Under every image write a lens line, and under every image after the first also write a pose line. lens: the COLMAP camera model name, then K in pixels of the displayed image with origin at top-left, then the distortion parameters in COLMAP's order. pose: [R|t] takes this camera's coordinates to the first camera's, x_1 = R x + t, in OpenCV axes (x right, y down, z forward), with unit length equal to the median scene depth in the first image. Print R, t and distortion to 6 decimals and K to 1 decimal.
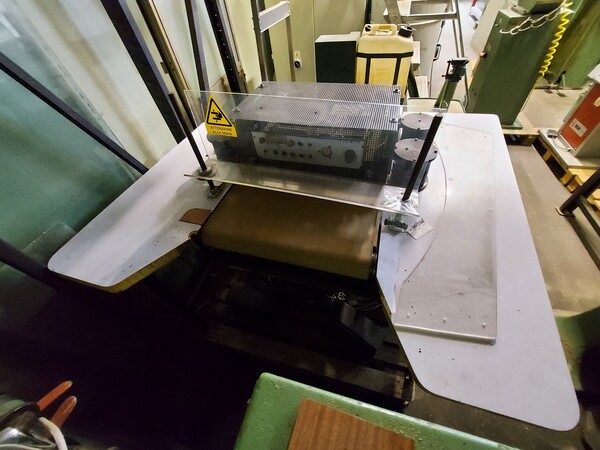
lens RADIAL K [[240.3, 0, 307.5], [0, 240.3, 221.2], [0, 0, 1]] dist [-0.013206, 0.000120]
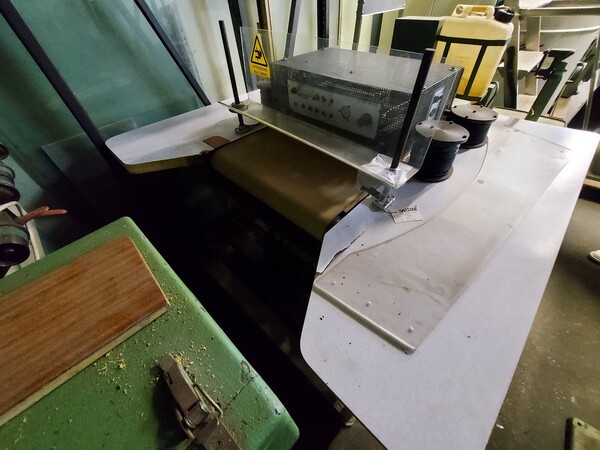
lens RADIAL K [[240.3, 0, 307.5], [0, 240.3, 221.2], [0, 0, 1]] dist [-0.013206, 0.000120]
pose [[0.887365, 0.355624, -0.293454, 0.389175], [-0.366197, 0.930320, 0.020085, 0.153793], [0.280149, 0.089640, 0.955762, 0.090392]]
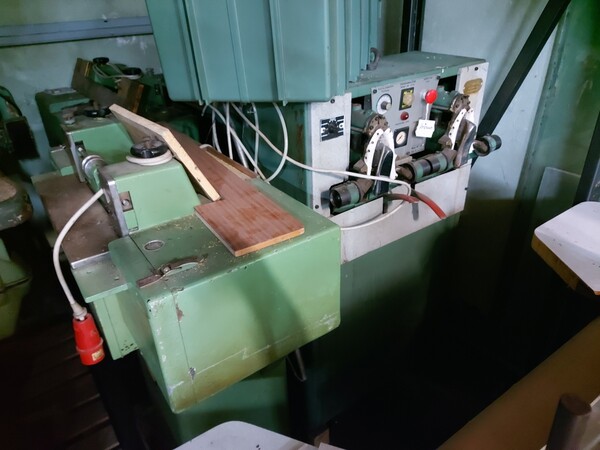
lens RADIAL K [[431.8, 0, 300.0], [0, 431.8, 225.0], [0, 0, 1]] dist [0.089774, -0.092018]
pose [[-0.630239, 0.463312, -0.623010, 0.618846], [-0.525522, 0.336110, 0.781573, -0.470405], [0.571512, 0.819983, 0.031651, 0.361132]]
